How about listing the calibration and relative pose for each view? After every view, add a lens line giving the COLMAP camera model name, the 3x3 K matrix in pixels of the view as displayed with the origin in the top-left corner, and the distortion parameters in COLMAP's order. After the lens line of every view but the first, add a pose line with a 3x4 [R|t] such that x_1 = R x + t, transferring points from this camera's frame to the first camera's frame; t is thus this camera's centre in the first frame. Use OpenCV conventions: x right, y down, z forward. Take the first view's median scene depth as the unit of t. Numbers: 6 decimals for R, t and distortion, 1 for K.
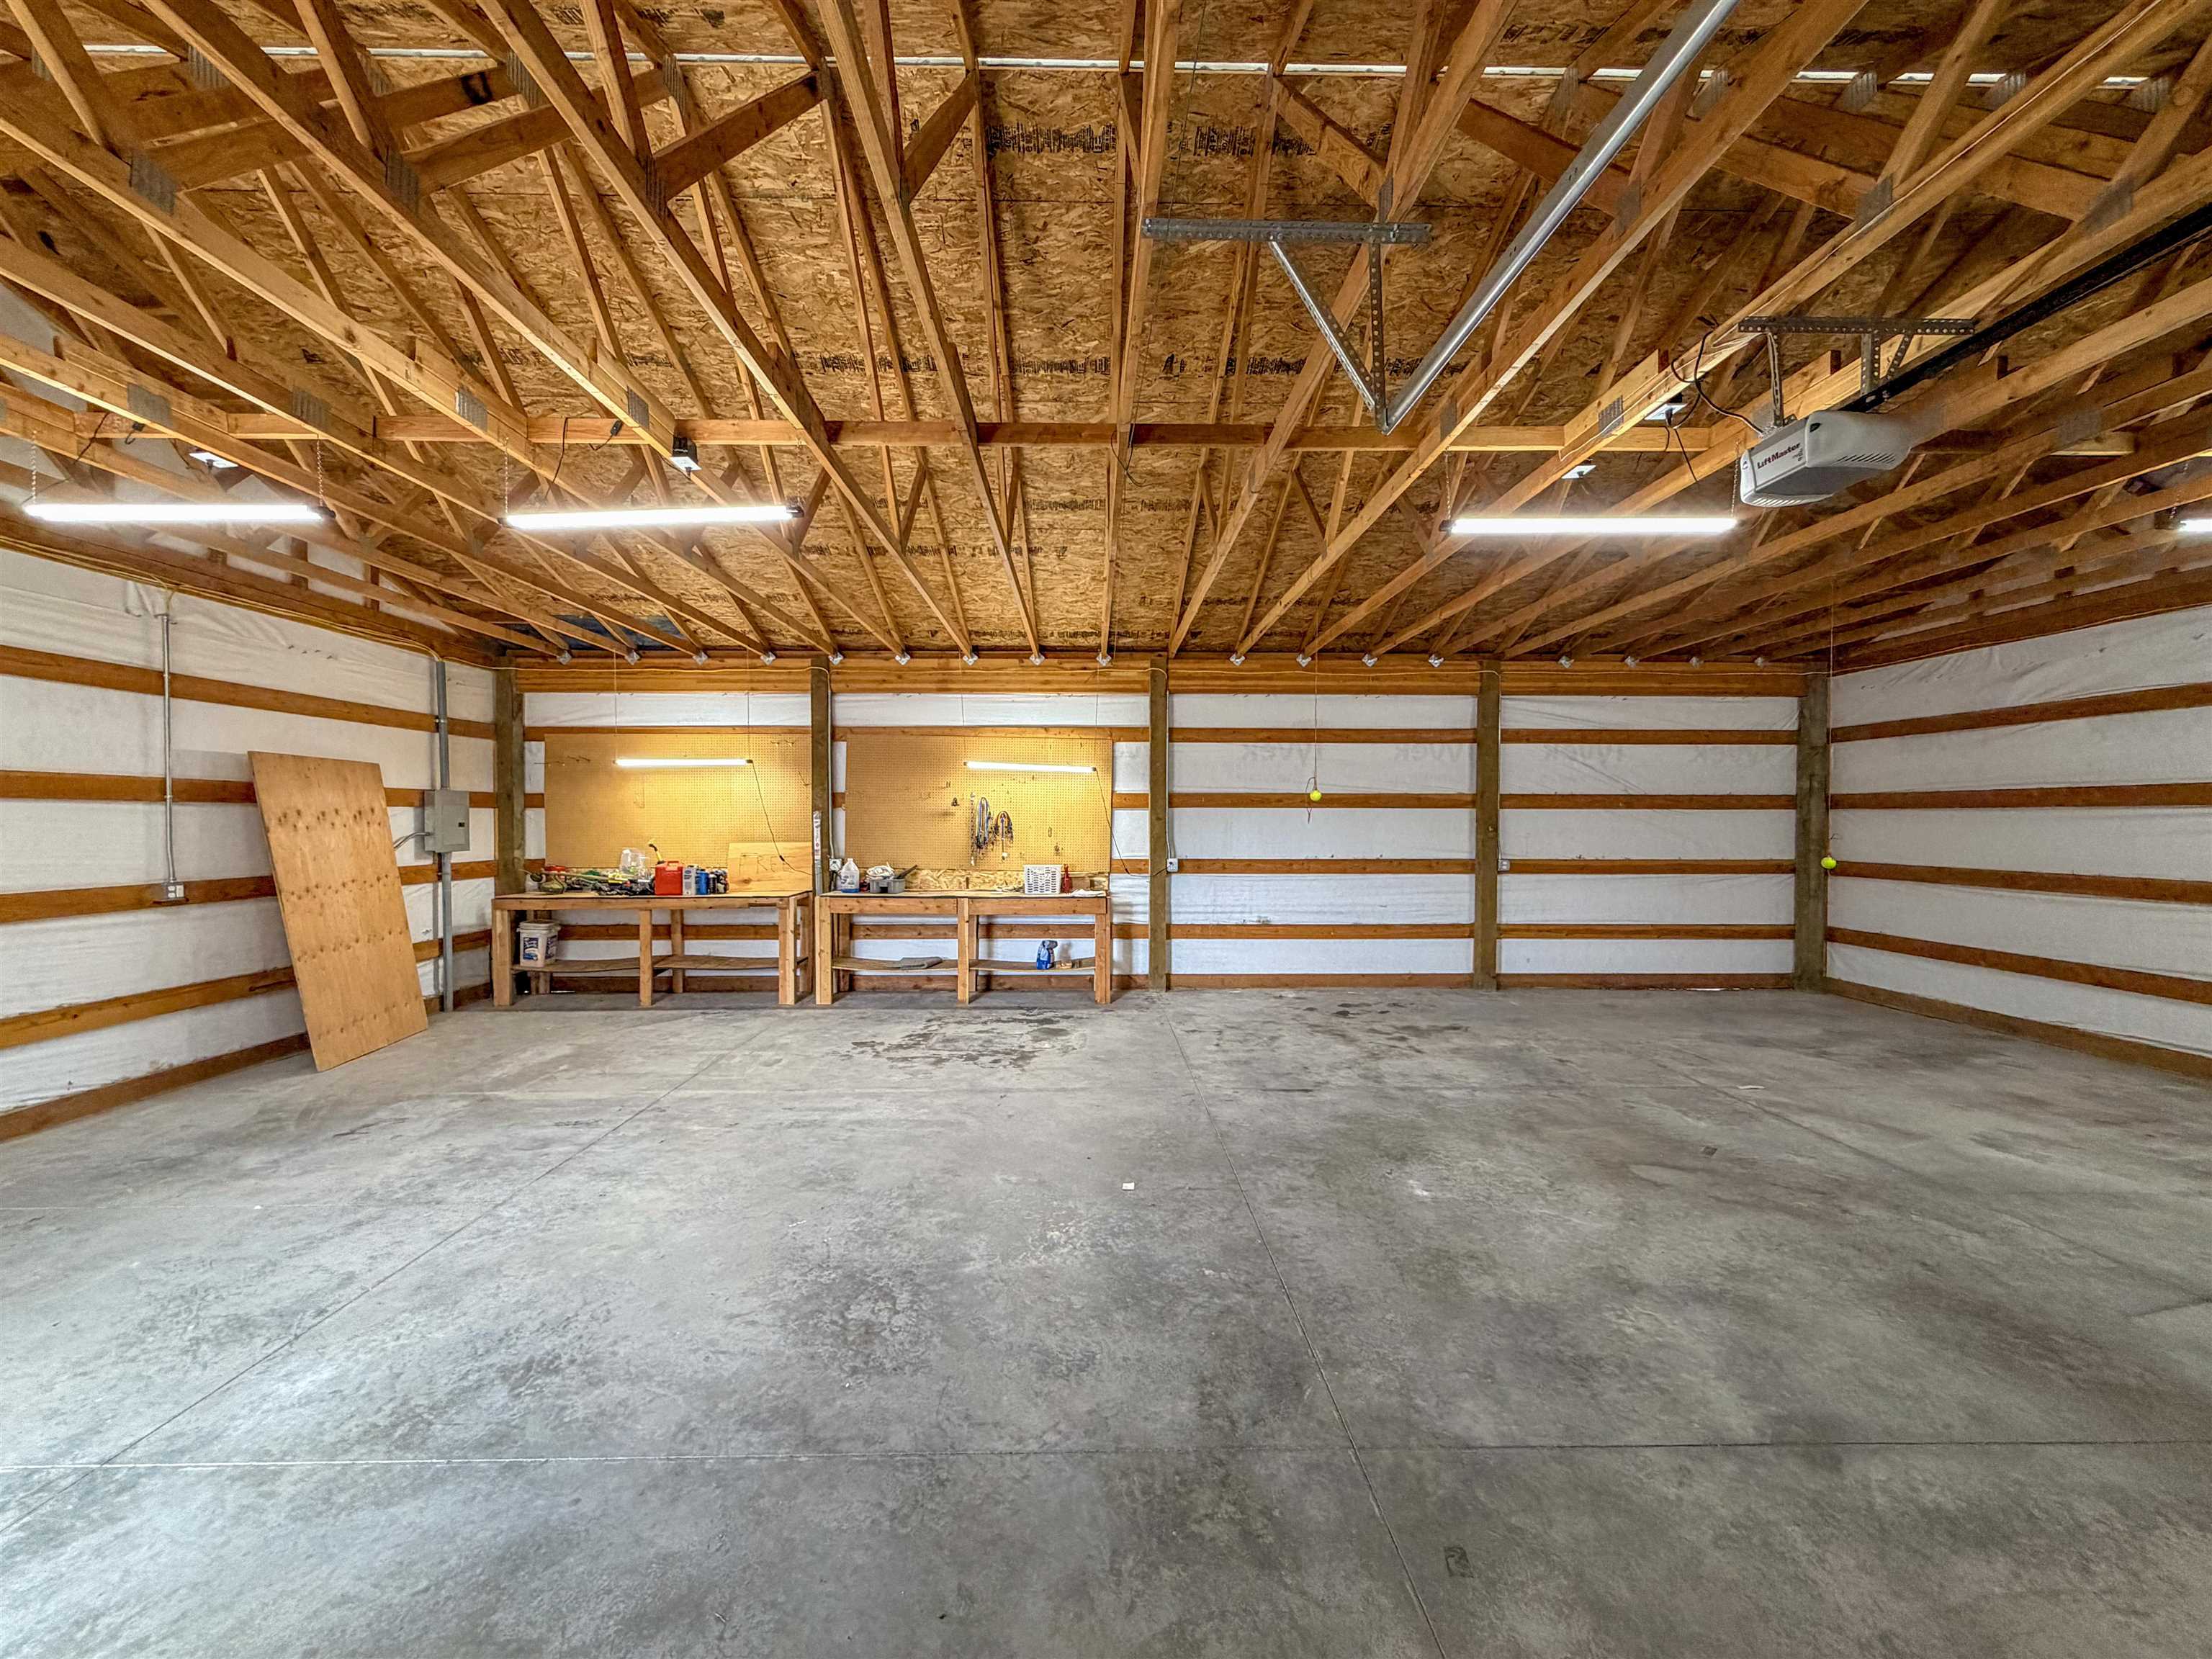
lens RADIAL K [[882.3, 0, 1097.9], [0, 882.3, 833.4], [0, 0, 1]] dist [-0.001971, -0.000313]
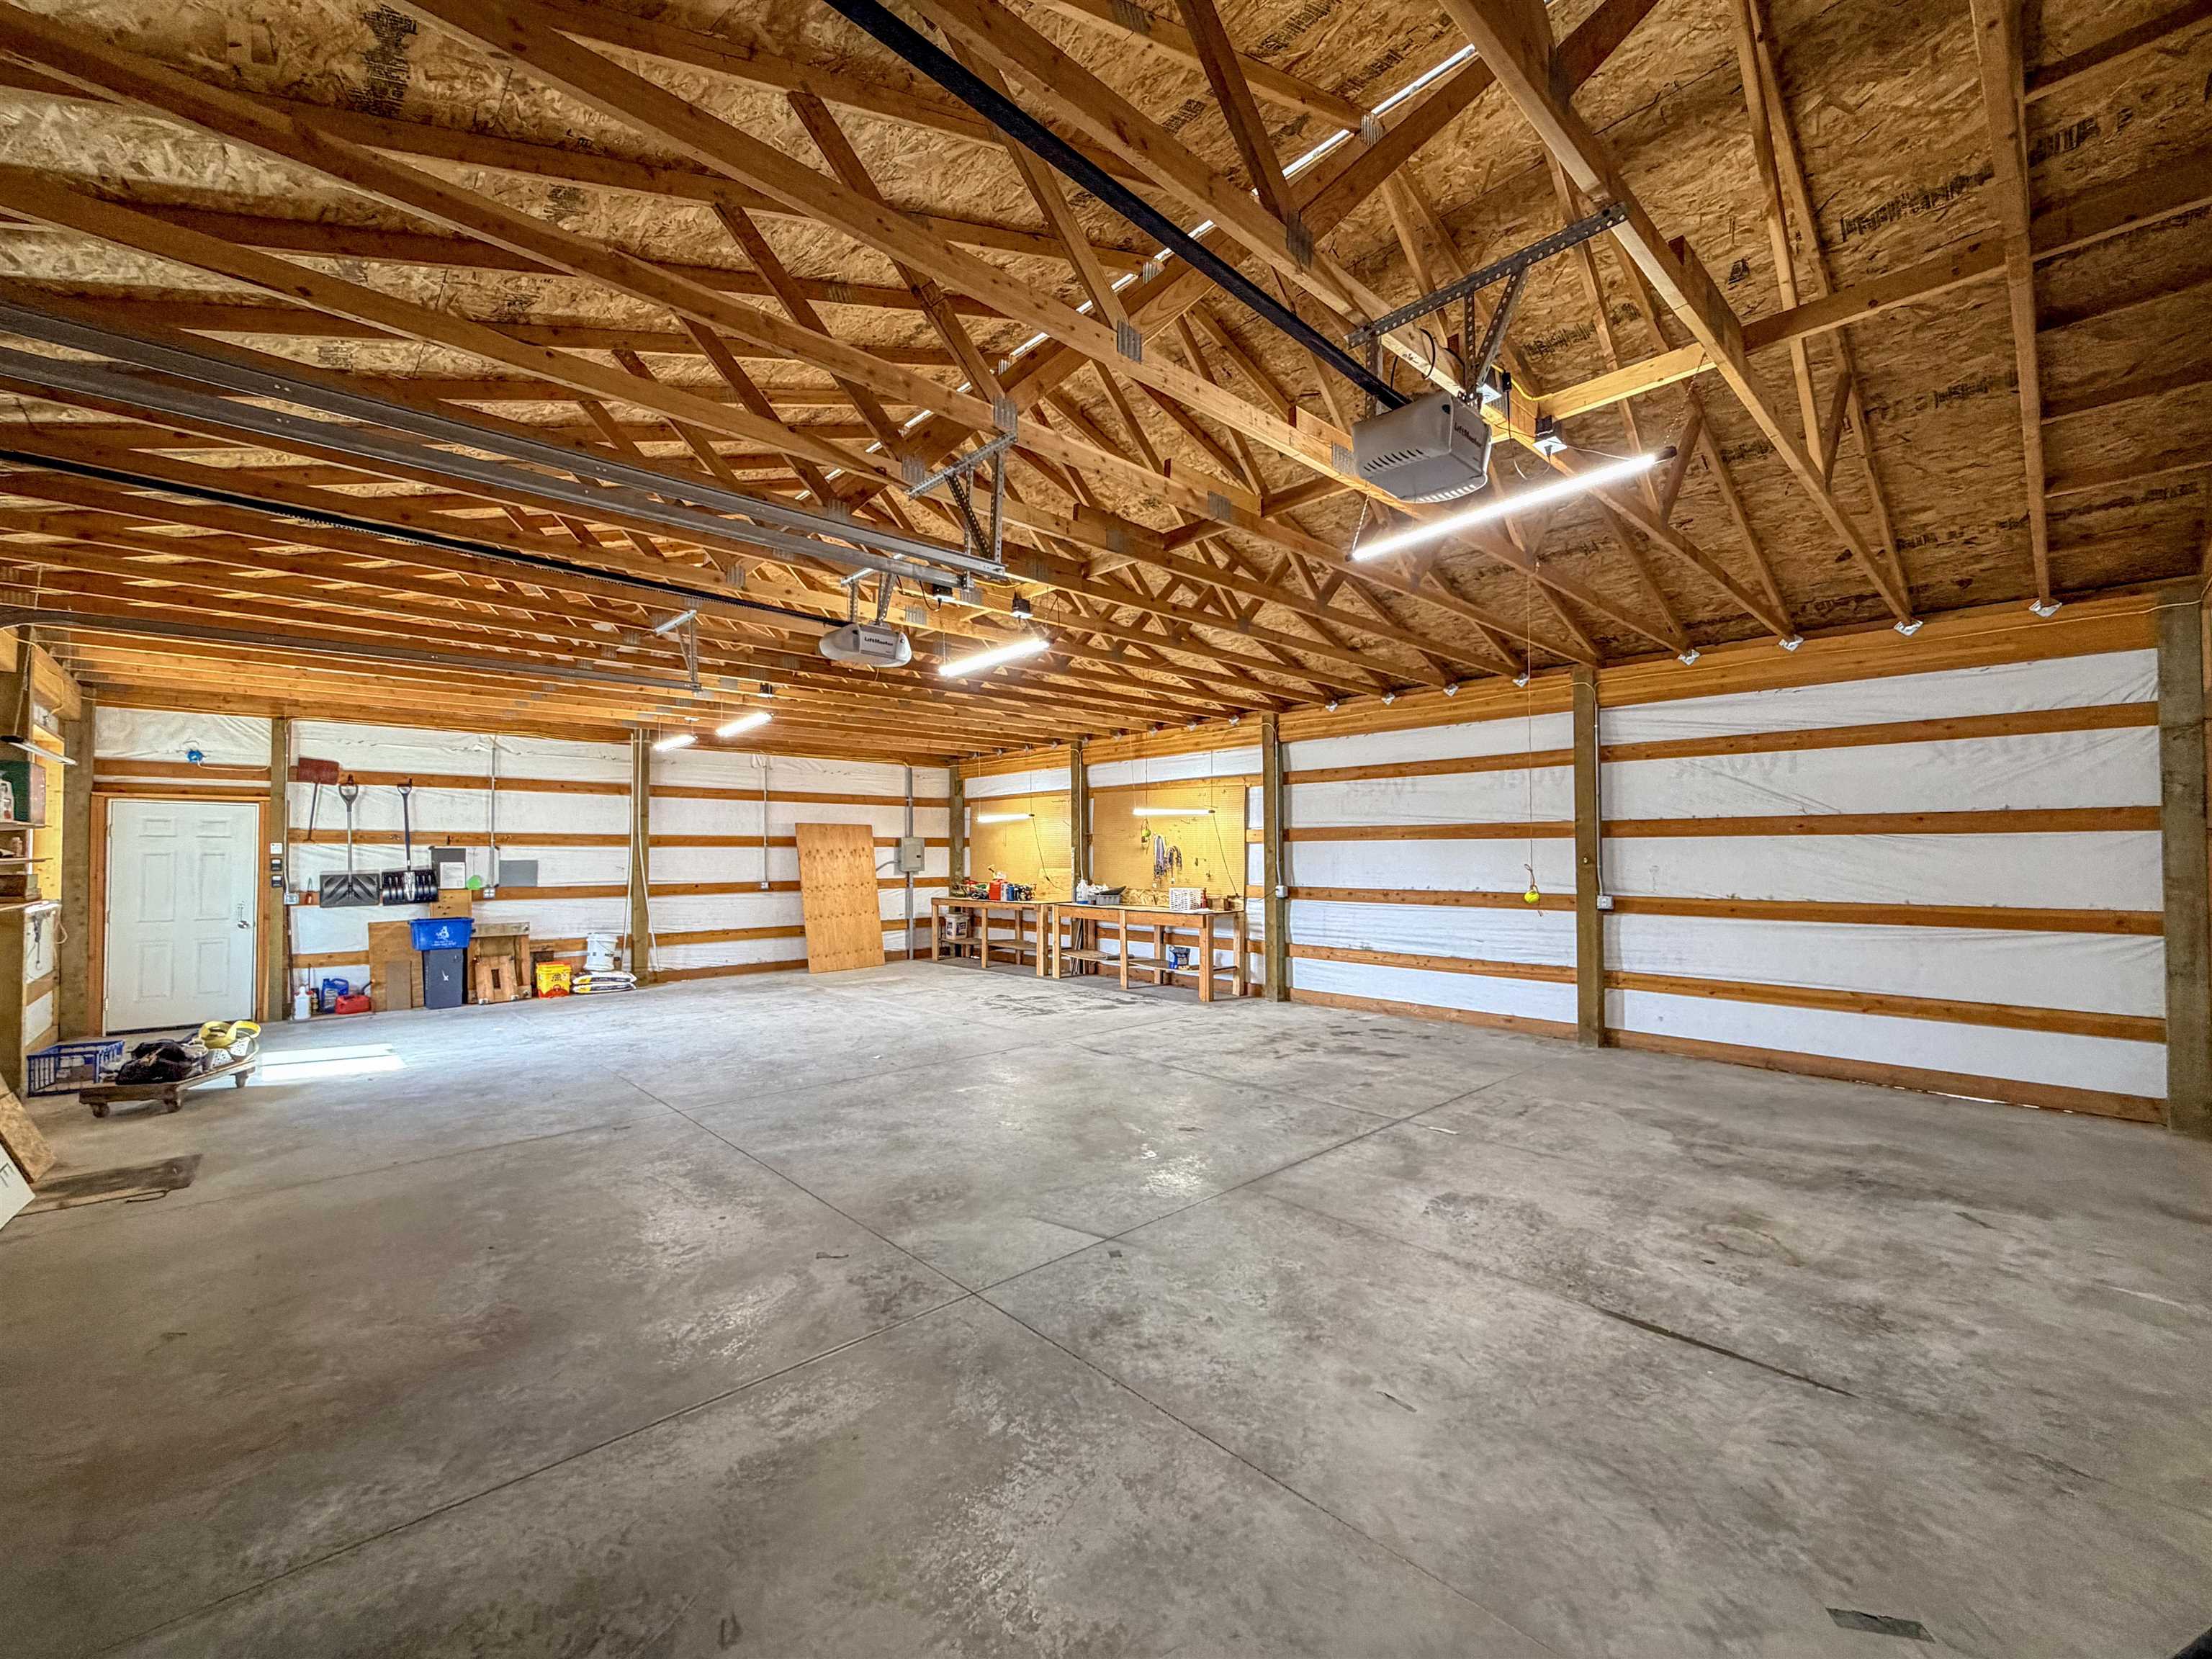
lens RADIAL K [[900.7, 0, 1082.4], [0, 900.7, 838.3], [0, 0, 1]] dist [0.024177, -0.000078]
pose [[0.667470, -0.016092, -0.744463, 0.796412], [-0.007496, 0.999571, -0.028328, 0.002082], [0.744599, 0.024488, 0.667063, 0.020562]]
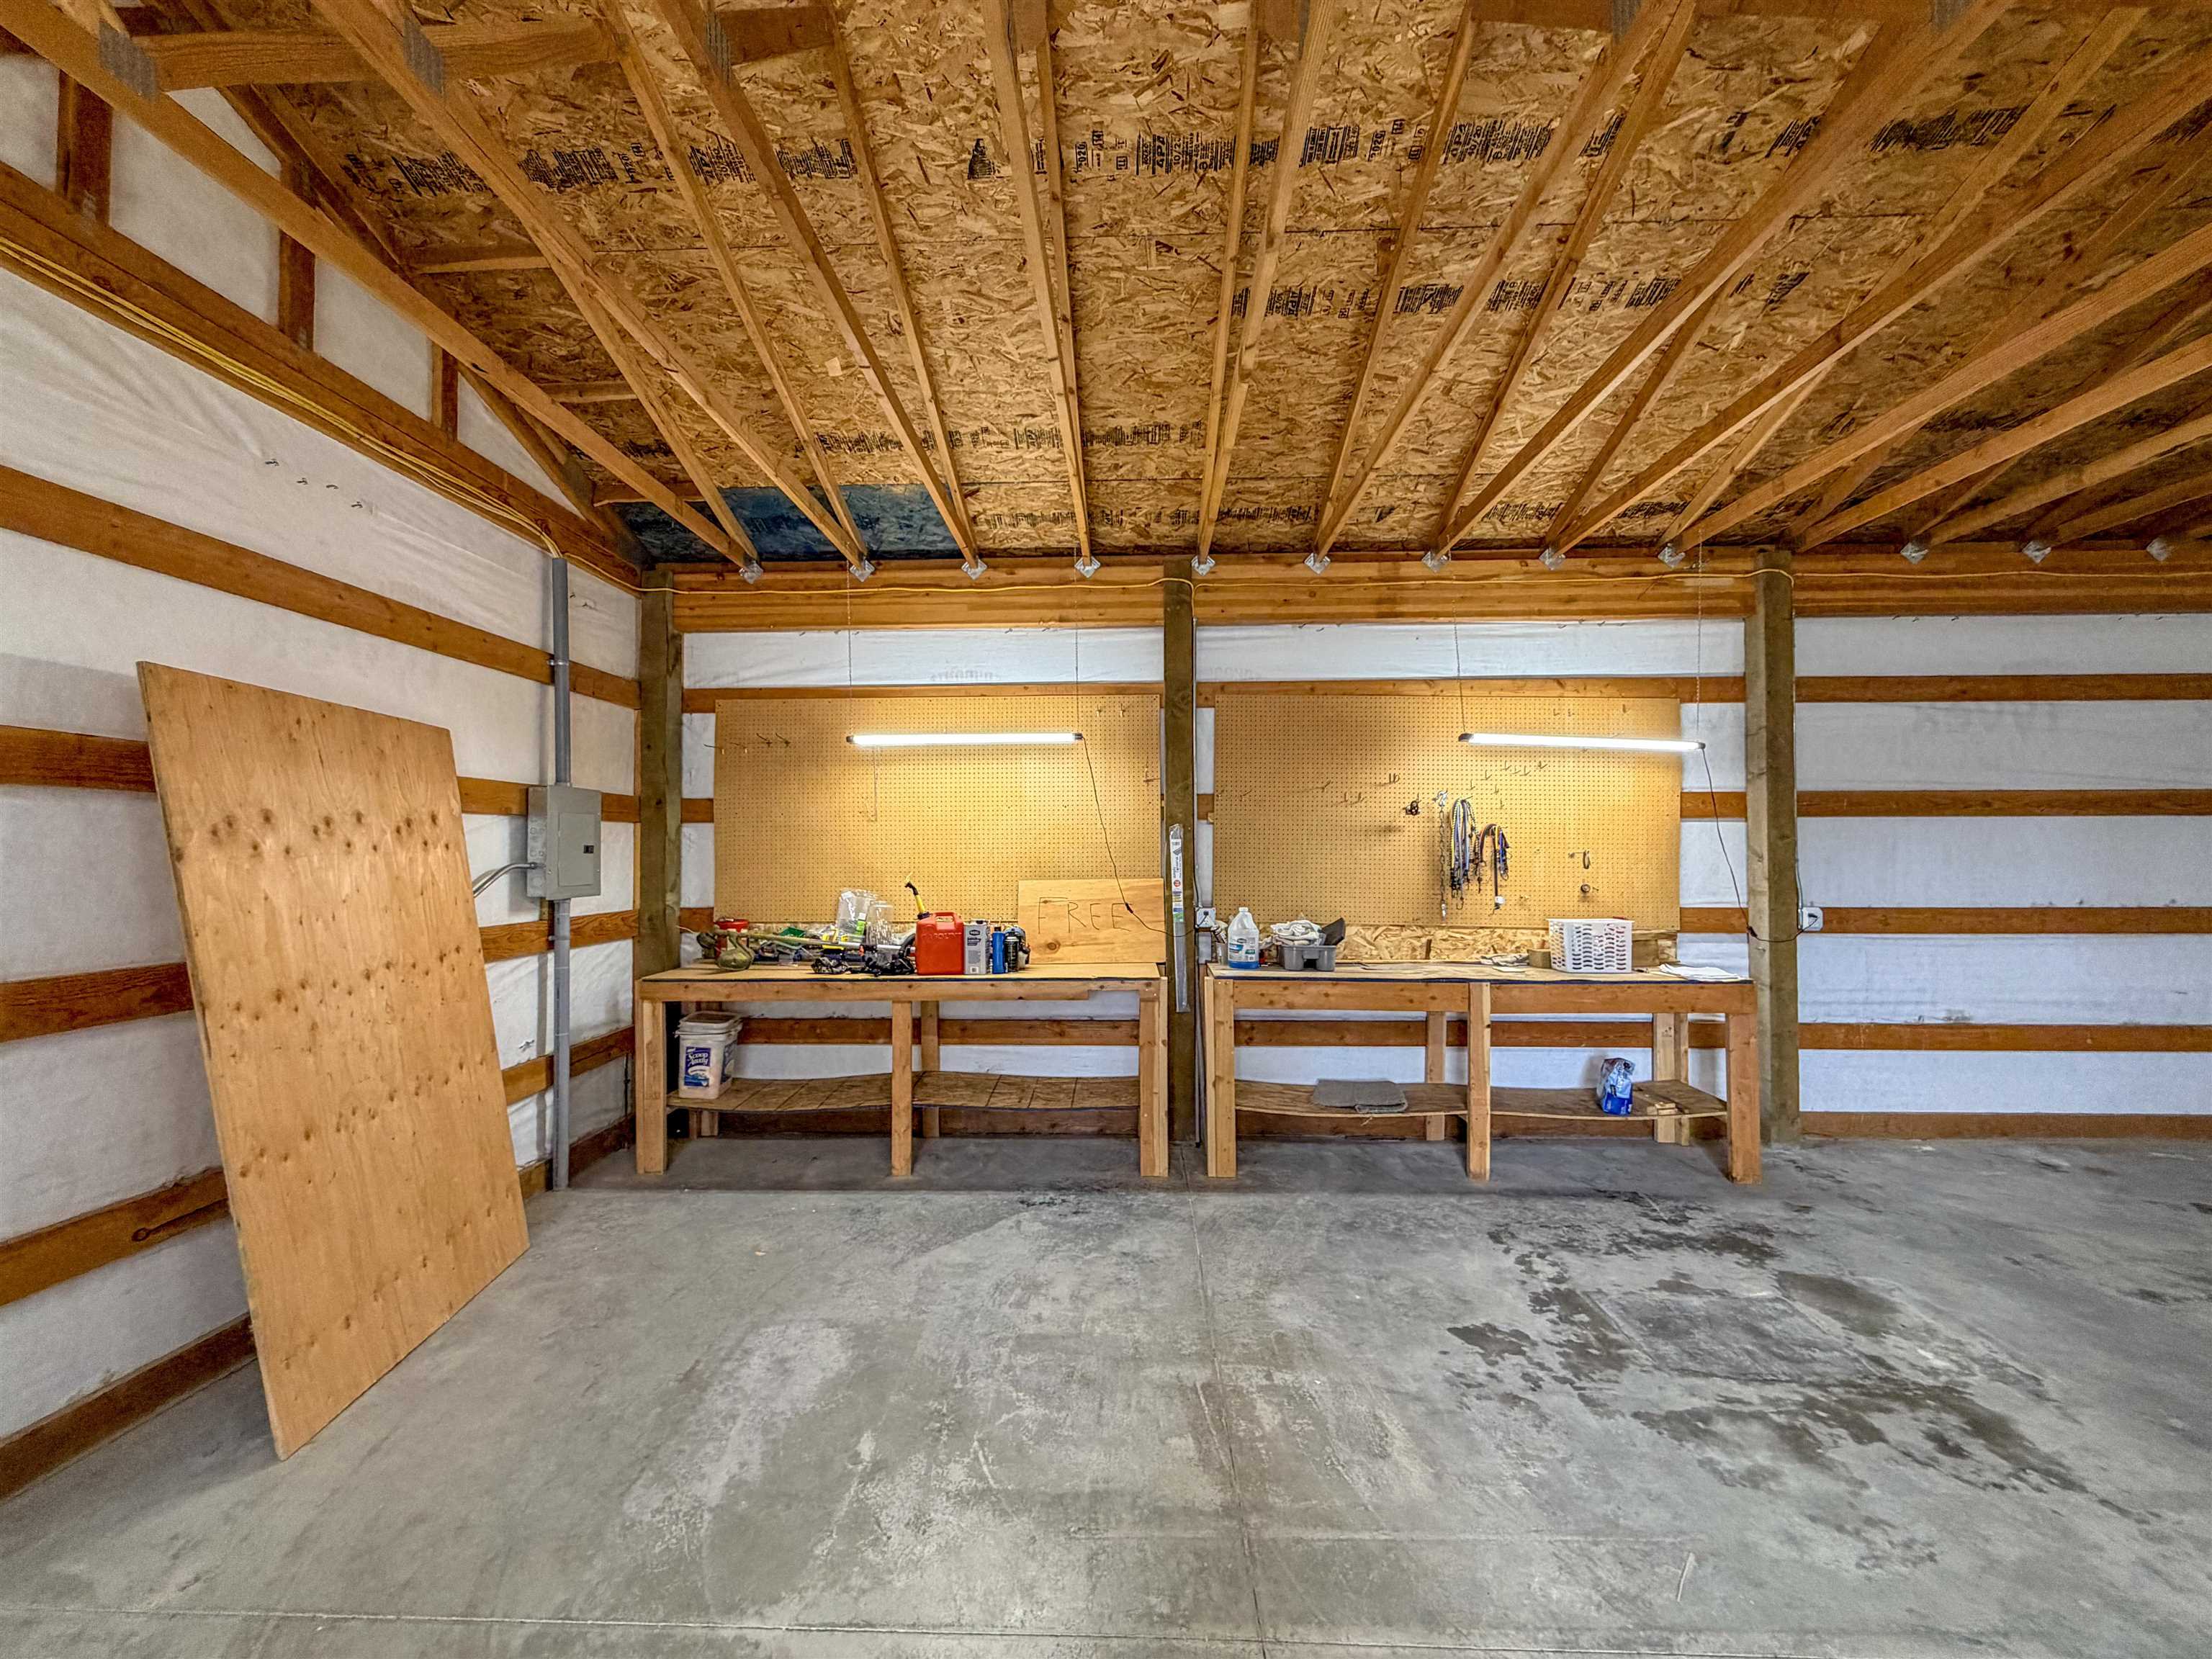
lens RADIAL K [[882.3, 0, 1097.9], [0, 882.3, 833.4], [0, 0, 1]] dist [-0.001971, -0.000313]
pose [[0.998427, -0.004508, -0.055885, -0.337113], [0.002462, 0.999326, -0.036640, 0.001191], [0.056012, 0.036444, 0.997765, 0.420378]]
